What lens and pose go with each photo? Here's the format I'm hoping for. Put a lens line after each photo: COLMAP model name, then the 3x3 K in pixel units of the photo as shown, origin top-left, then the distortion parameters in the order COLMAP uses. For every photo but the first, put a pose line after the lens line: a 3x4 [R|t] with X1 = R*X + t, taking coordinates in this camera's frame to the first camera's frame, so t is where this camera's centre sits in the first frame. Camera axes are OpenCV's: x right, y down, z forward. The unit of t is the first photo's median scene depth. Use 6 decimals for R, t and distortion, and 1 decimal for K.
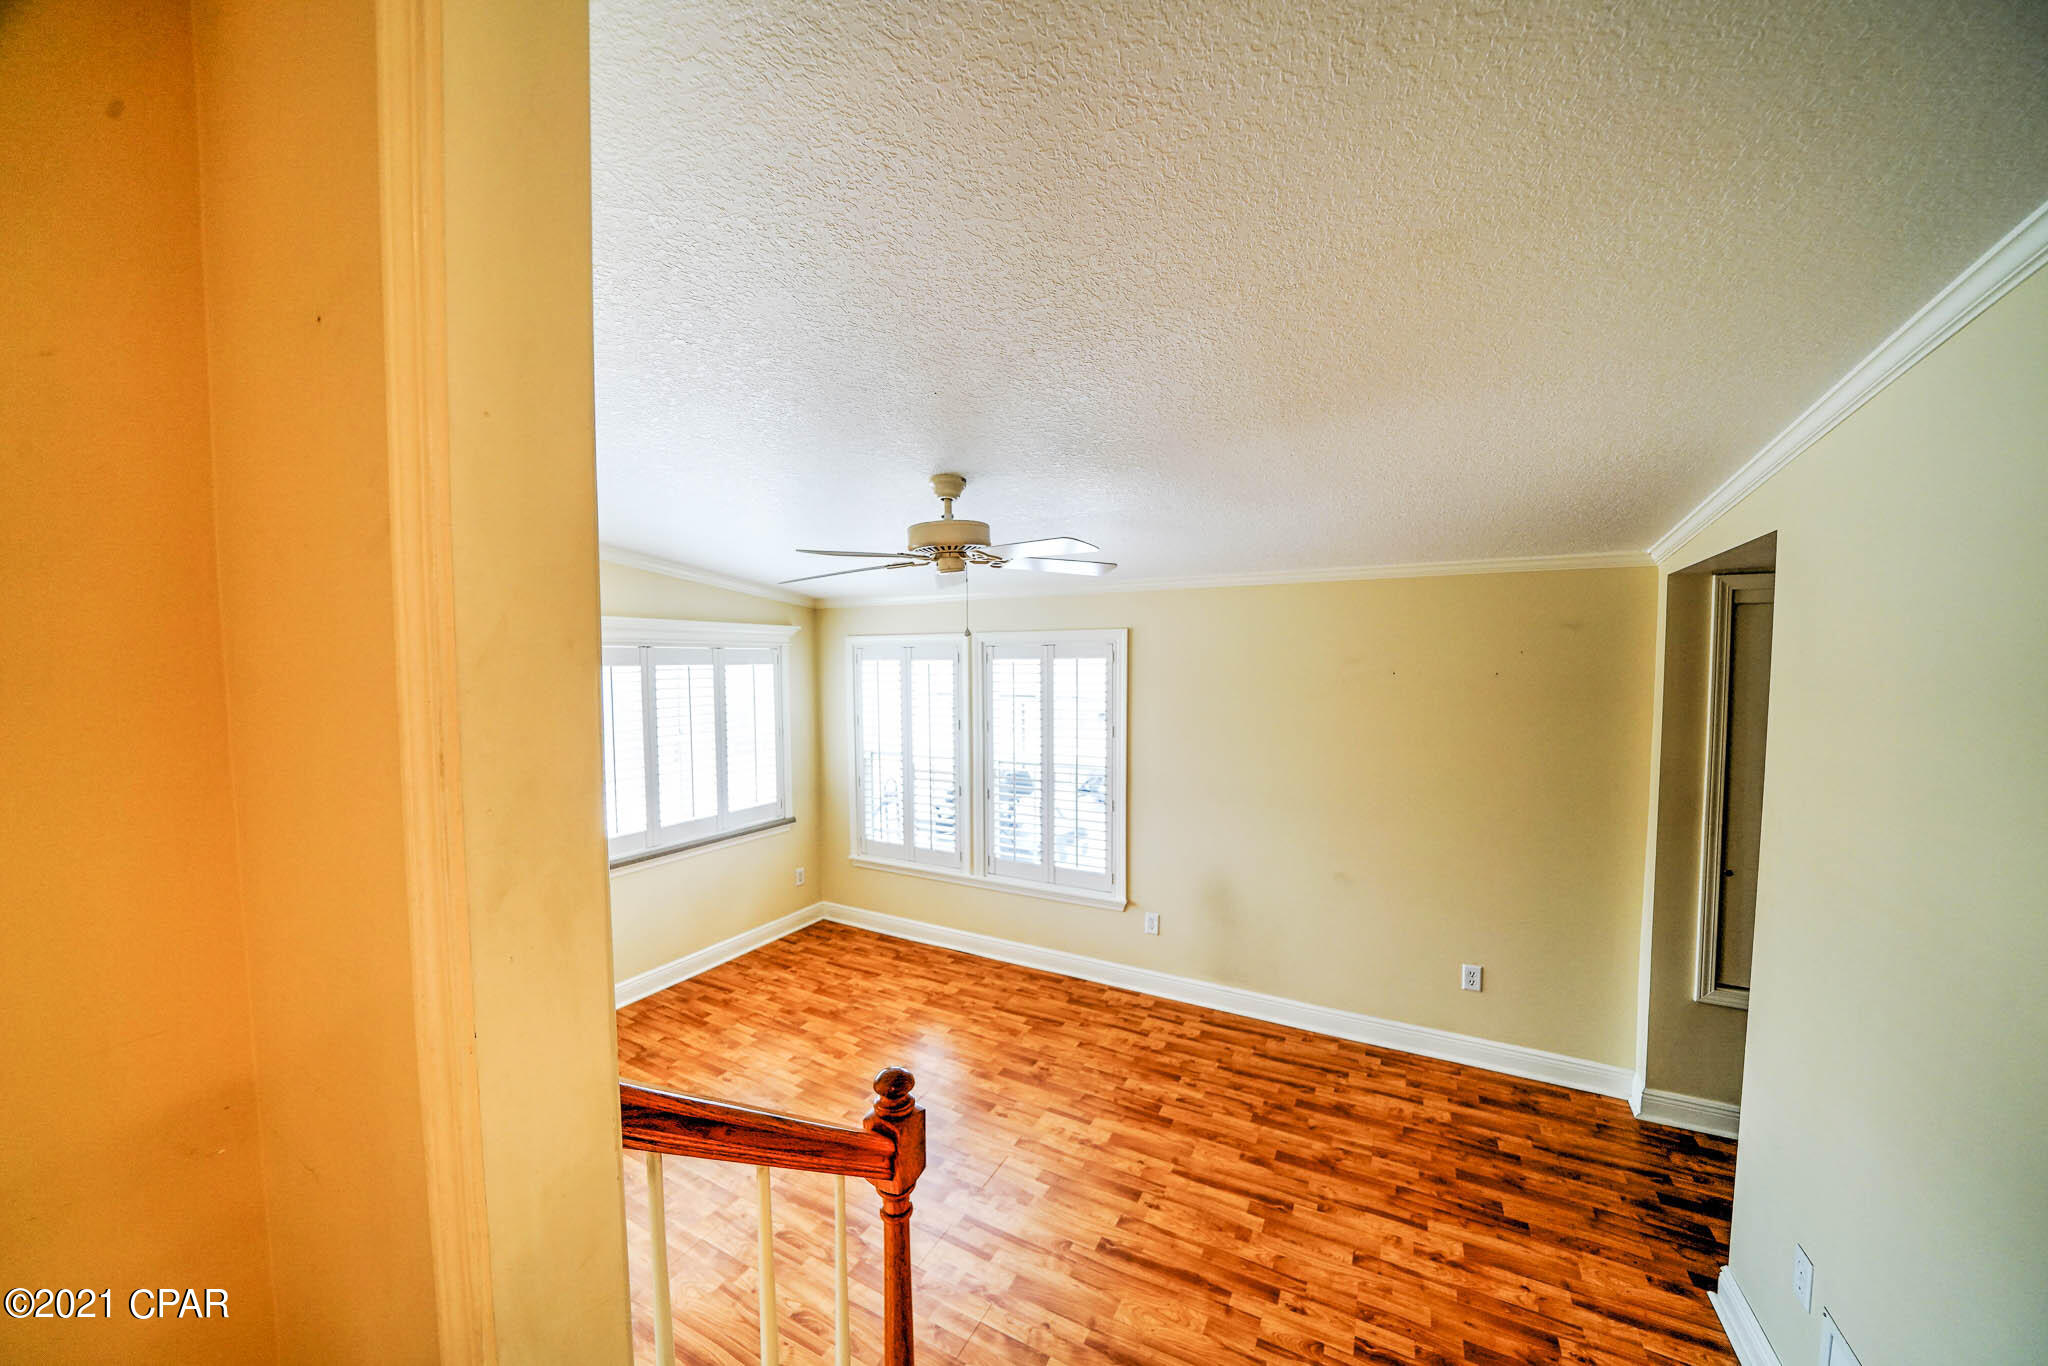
lens RADIAL K [[713.3, 0, 1007.8], [0, 713.3, 693.9], [0, 0, 1]] dist [-0.025316, 0.003095]
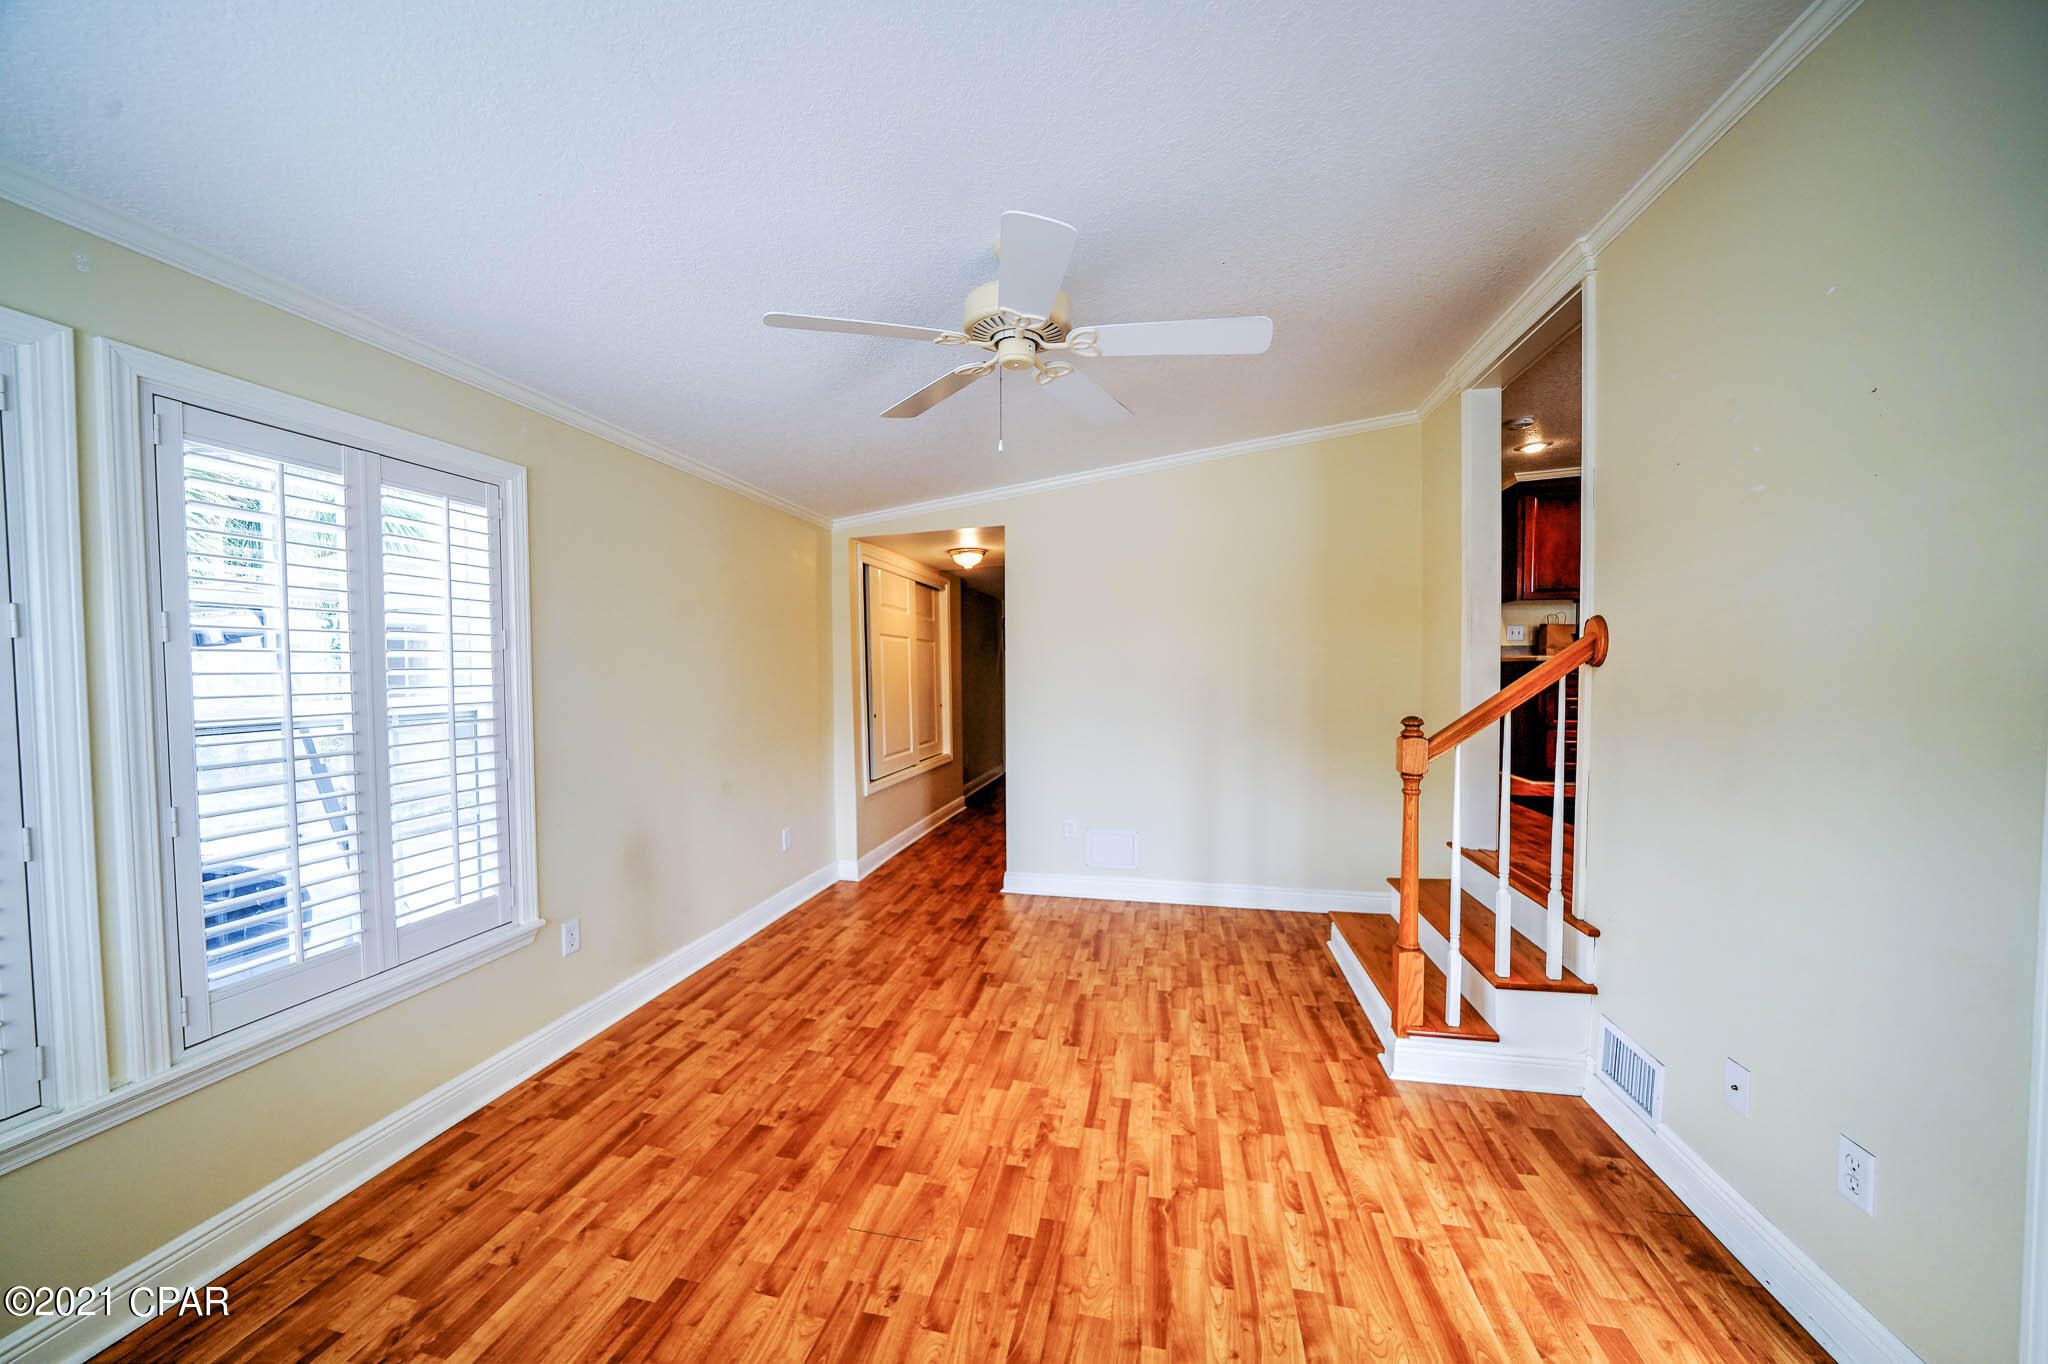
lens RADIAL K [[713.3, 0, 1007.4], [0, 713.3, 689.0], [0, 0, 1]] dist [-0.025316, 0.003095]
pose [[-0.275972, -0.020332, 0.960951, -0.645729], [0.057354, 0.997646, 0.037579, 0.119888], [-0.959453, 0.065485, -0.274156, 0.969326]]
